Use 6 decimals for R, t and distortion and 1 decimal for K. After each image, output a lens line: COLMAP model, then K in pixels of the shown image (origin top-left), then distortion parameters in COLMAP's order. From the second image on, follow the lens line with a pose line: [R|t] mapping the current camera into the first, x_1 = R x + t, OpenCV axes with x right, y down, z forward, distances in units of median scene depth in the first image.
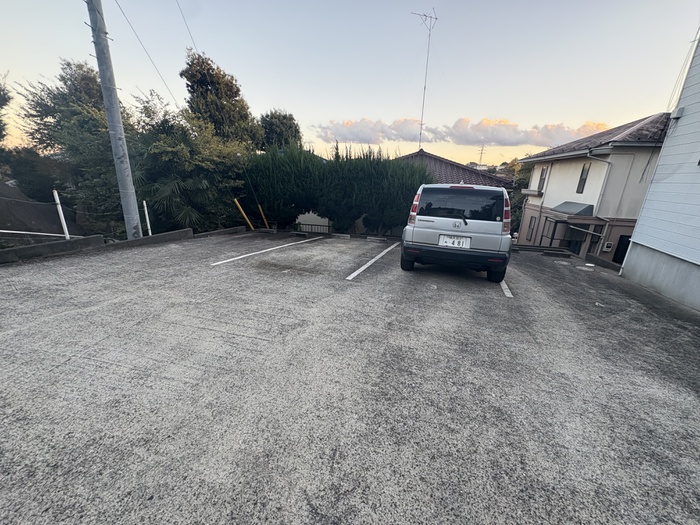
lens RADIAL K [[278.9, 0, 350.0], [0, 278.9, 262.5], [0, 0, 1]] dist [-0.001012, 0.000106]
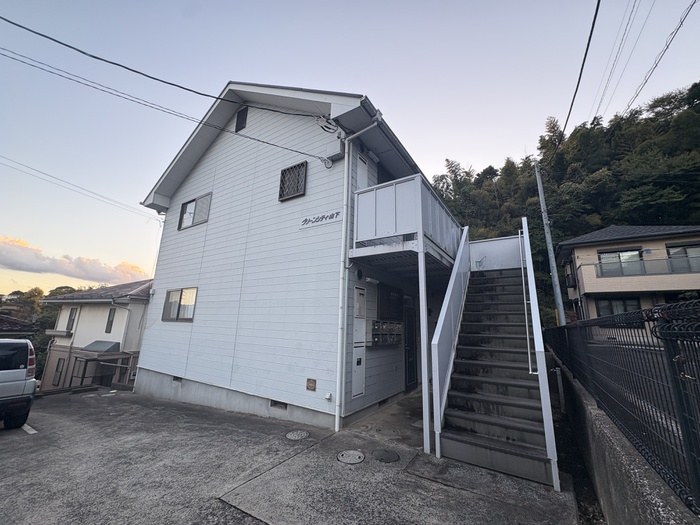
lens RADIAL K [[278.9, 0, 350.0], [0, 278.9, 262.5], [0, 0, 1]] dist [-0.001012, 0.000106]
pose [[0.214190, 0.187735, 0.958581, -0.157470], [0.268243, 0.932323, -0.242530, 0.037382], [-0.939238, 0.309080, 0.149335, -0.253329]]
